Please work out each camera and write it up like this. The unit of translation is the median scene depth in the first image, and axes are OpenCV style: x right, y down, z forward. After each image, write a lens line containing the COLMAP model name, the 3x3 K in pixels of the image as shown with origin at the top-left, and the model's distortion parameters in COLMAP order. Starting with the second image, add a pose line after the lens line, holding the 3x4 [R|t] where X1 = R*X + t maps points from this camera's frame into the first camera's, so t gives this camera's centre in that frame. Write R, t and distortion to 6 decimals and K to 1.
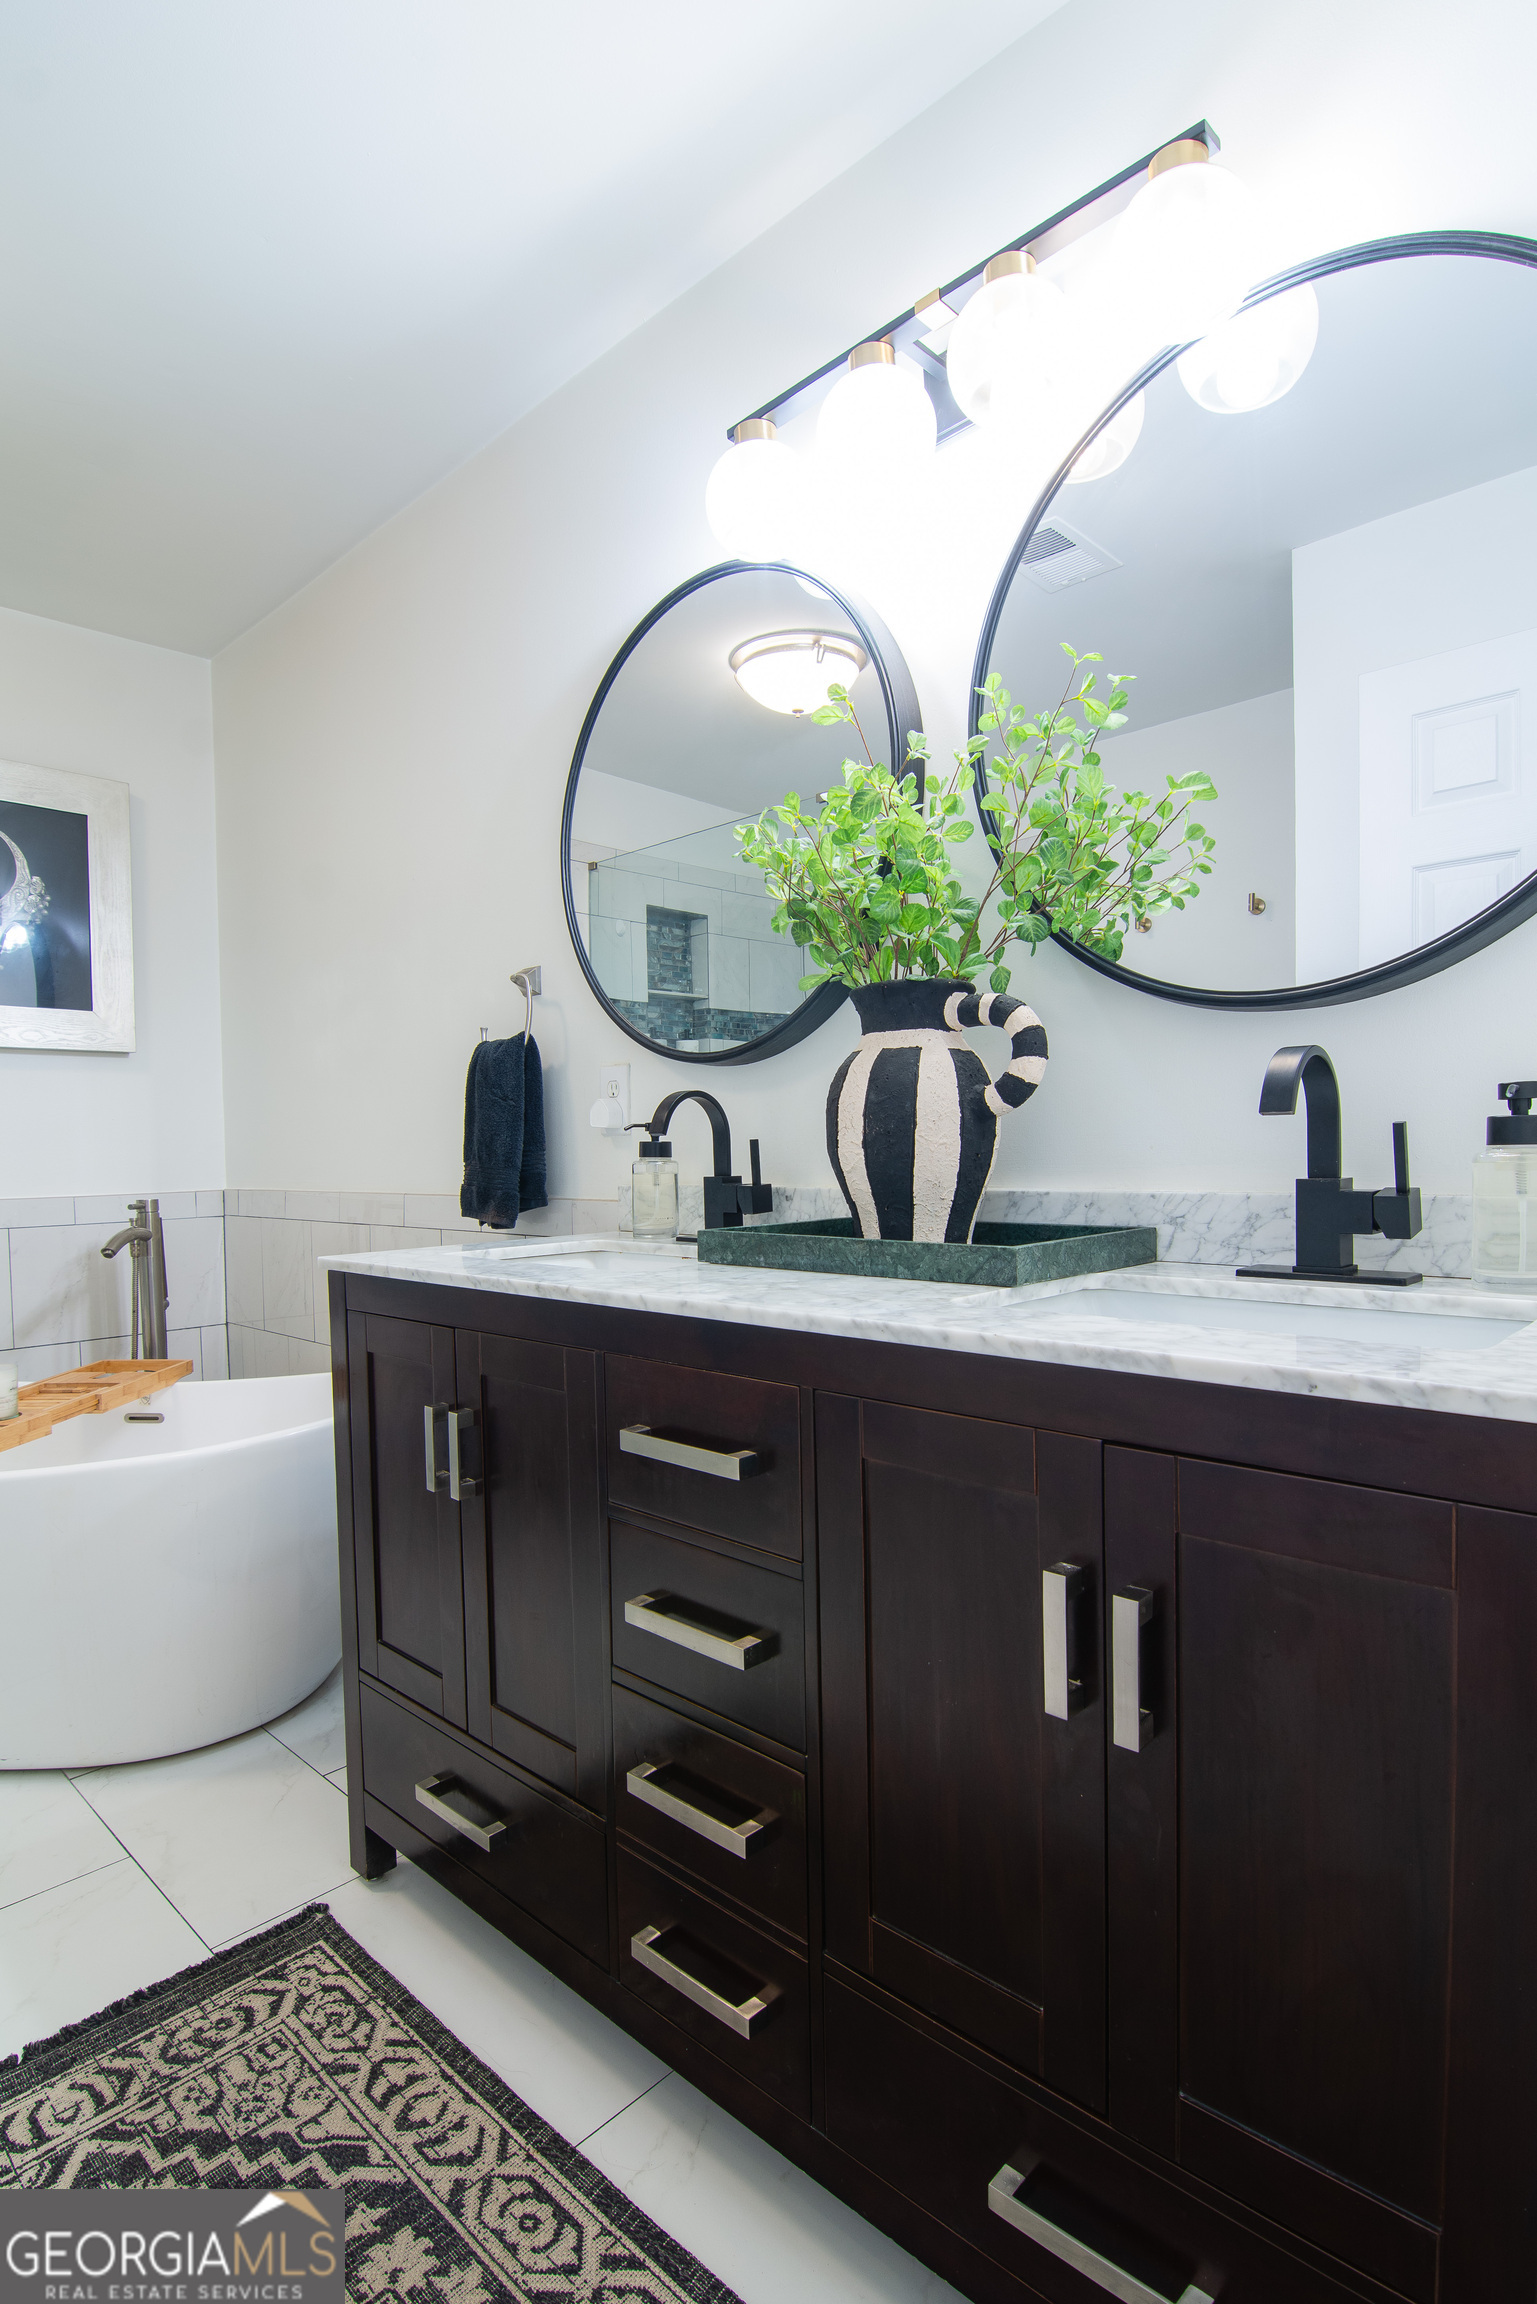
lens RADIAL K [[1124.1, 0, 796.1], [0, 1124.1, 1163.0], [0, 0, 1]] dist [0.000089, 0.000863]
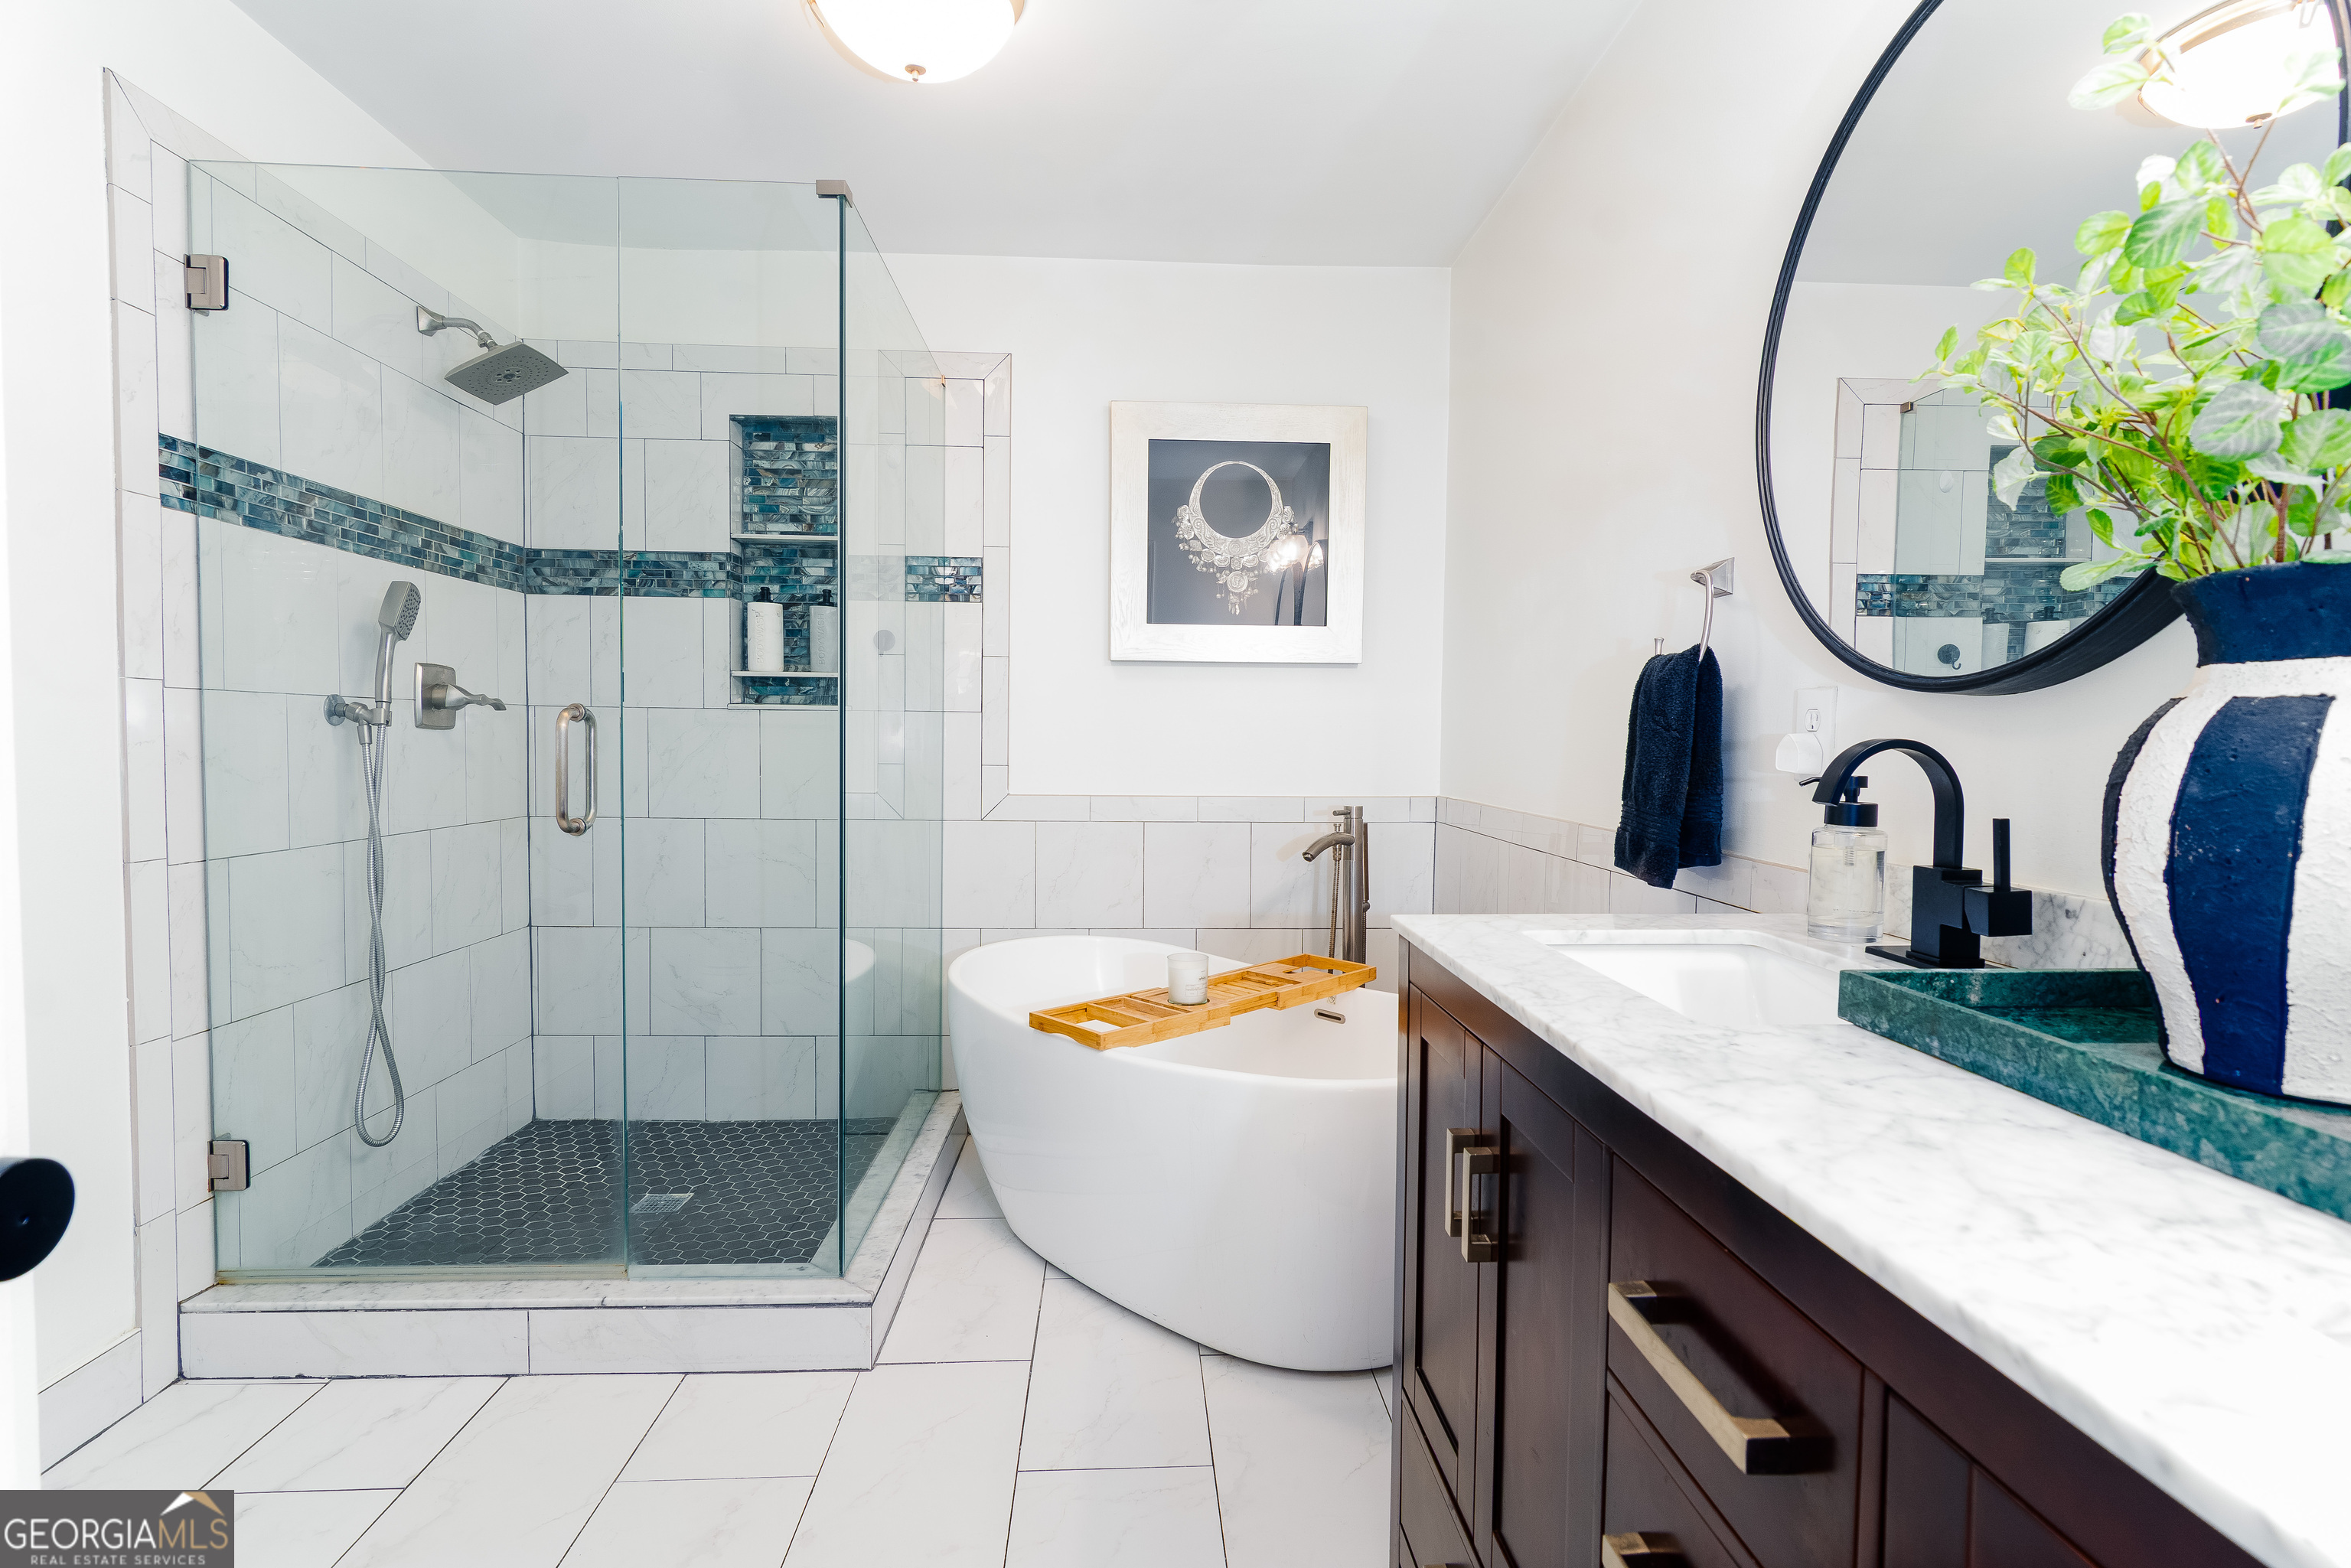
lens RADIAL K [[1147.0, 0, 1175.5], [0, 1147.0, 784.0], [0, 0, 1]] dist [0.000089, 0.000863]
pose [[0.723748, 0.057149, -0.687693, 0.063013], [-0.038580, 0.998357, 0.042363, -0.045064], [0.688985, -0.004129, 0.724764, 0.185220]]
